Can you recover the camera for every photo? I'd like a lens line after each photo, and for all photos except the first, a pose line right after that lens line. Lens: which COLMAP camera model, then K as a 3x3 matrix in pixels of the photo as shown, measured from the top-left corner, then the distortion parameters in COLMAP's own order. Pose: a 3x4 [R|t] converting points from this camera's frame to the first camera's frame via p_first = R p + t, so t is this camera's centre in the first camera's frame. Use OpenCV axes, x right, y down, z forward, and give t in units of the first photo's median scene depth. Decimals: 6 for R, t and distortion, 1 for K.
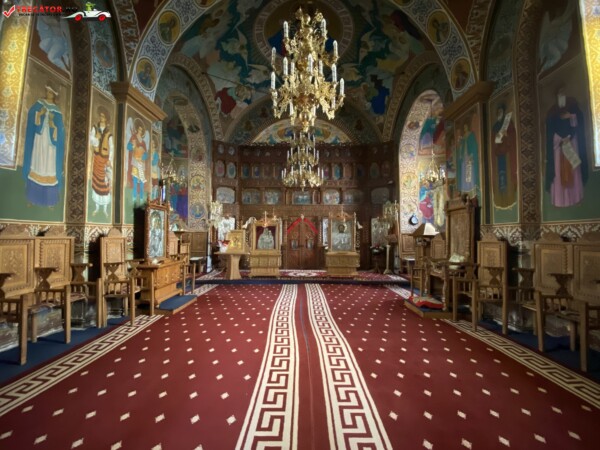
lens RADIAL K [[242.6, 0, 297.6], [0, 242.6, 229.3], [0, 0, 1]] dist [0.008230, -0.013733]
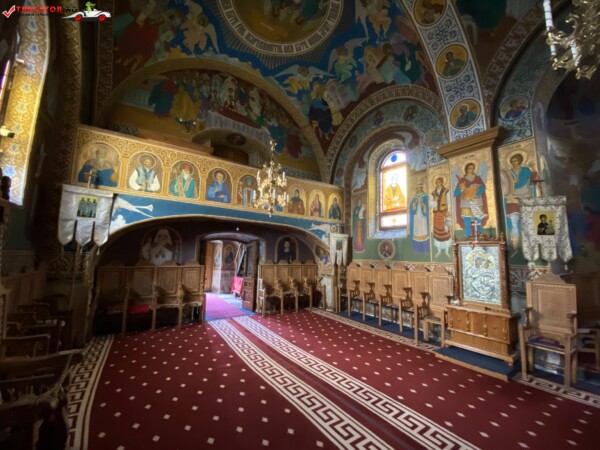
lens RADIAL K [[242.6, 0, 297.3], [0, 242.6, 227.0], [0, 0, 1]] dist [0.008230, -0.013733]
pose [[-0.835671, -0.092736, -0.541345, 0.319173], [-0.019440, 0.990019, -0.139588, -0.010293], [0.548887, -0.106126, -0.829133, 0.946984]]
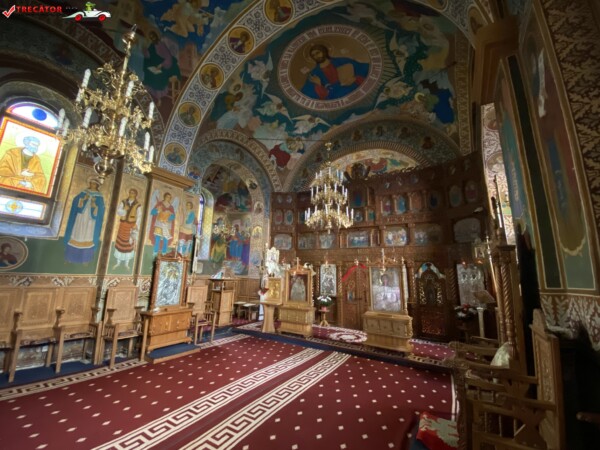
lens RADIAL K [[242.6, 0, 299.1], [0, 242.6, 226.7], [0, 0, 1]] dist [0.008230, -0.013733]
pose [[0.848714, -0.088156, -0.521453, 0.376081], [-0.006407, 0.984222, -0.176820, -0.030500], [0.528814, 0.153410, 0.834758, 0.224998]]
